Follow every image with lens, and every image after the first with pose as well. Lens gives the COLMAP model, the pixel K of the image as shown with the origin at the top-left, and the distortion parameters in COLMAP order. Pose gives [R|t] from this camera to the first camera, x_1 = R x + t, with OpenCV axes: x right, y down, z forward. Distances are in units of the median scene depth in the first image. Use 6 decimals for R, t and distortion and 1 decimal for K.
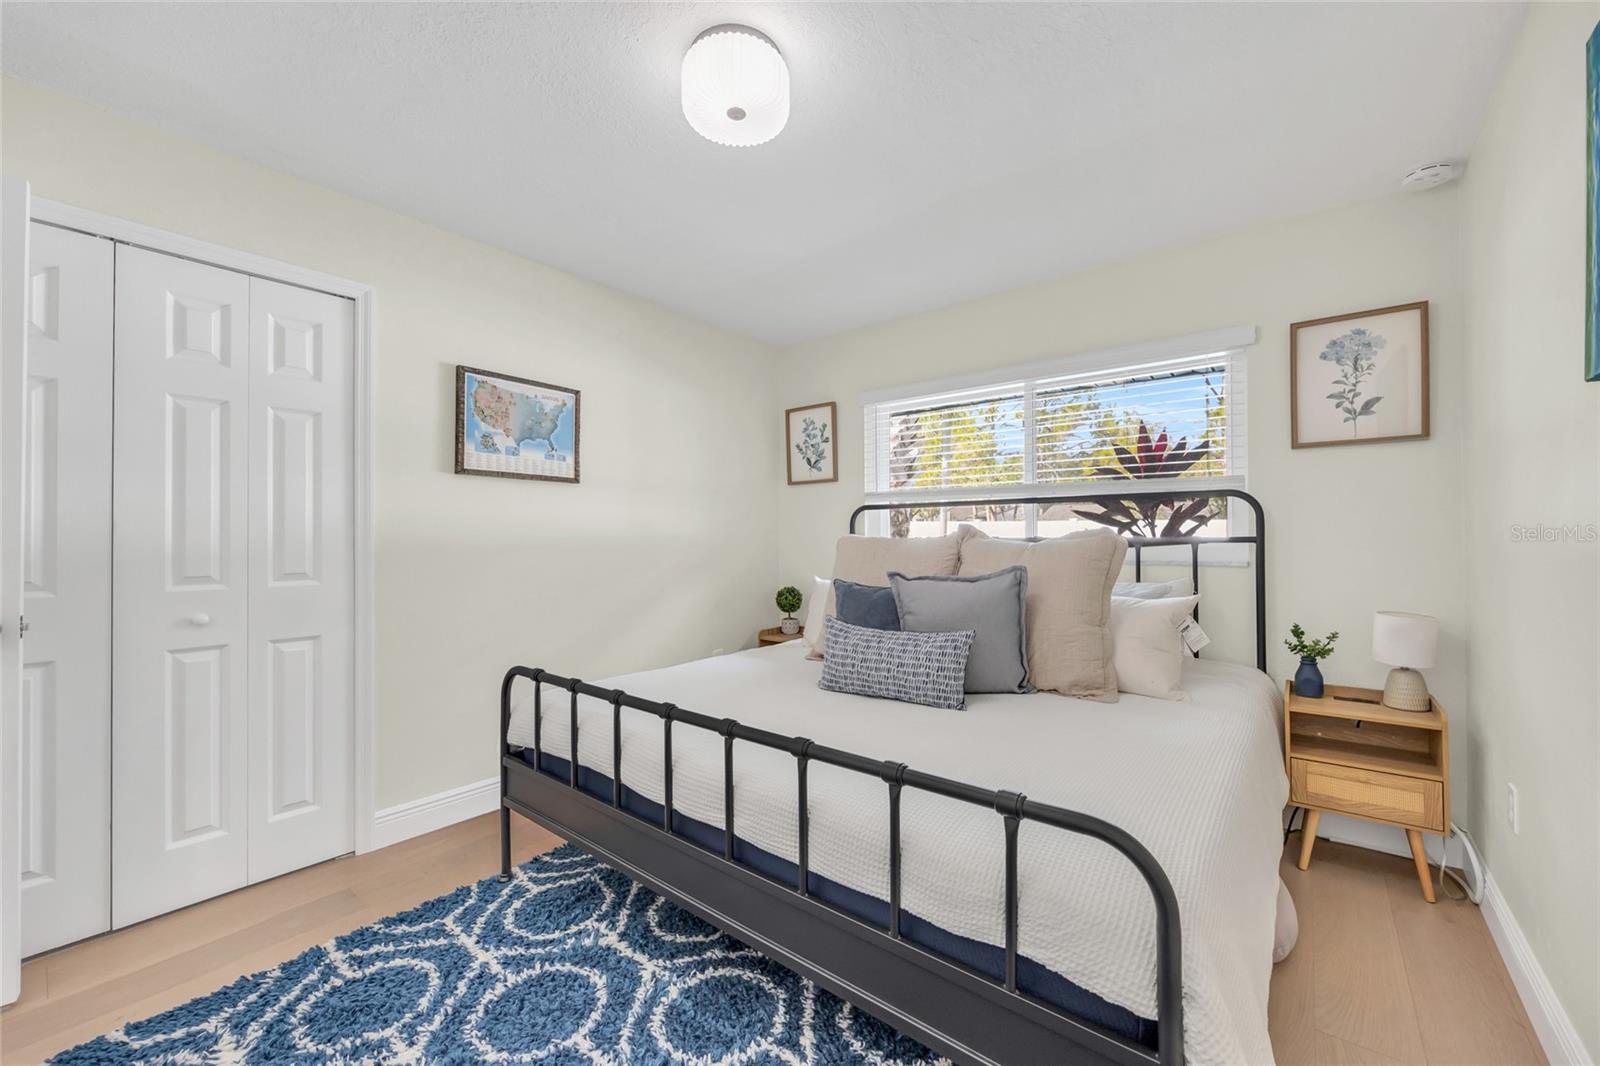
lens RADIAL K [[619.8, 0, 787.4], [0, 619.8, 521.2], [0, 0, 1]] dist [0.000550, -0.000124]
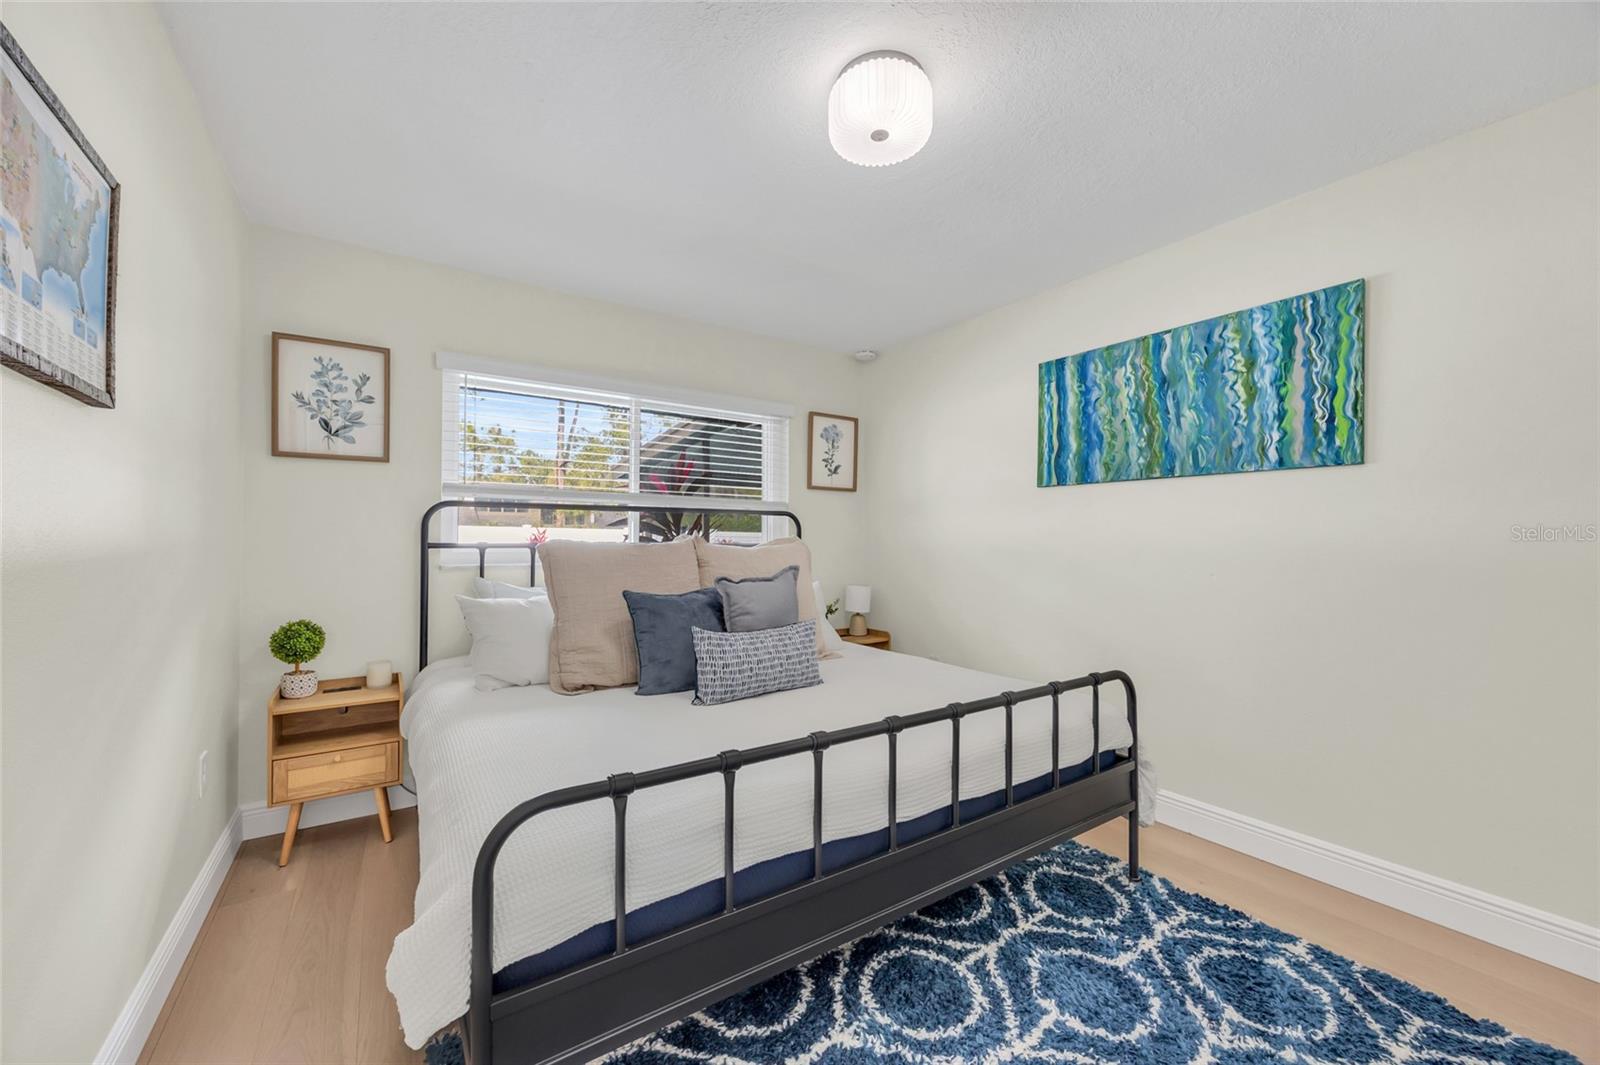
lens RADIAL K [[619.8, 0, 789.6], [0, 619.8, 538.1], [0, 0, 1]] dist [0.000550, -0.000124]
pose [[0.286370, 0.010117, 0.958066, -0.675586], [-0.027047, 0.999631, -0.002471, 0.015848], [-0.957737, -0.025205, 0.286538, 0.524482]]
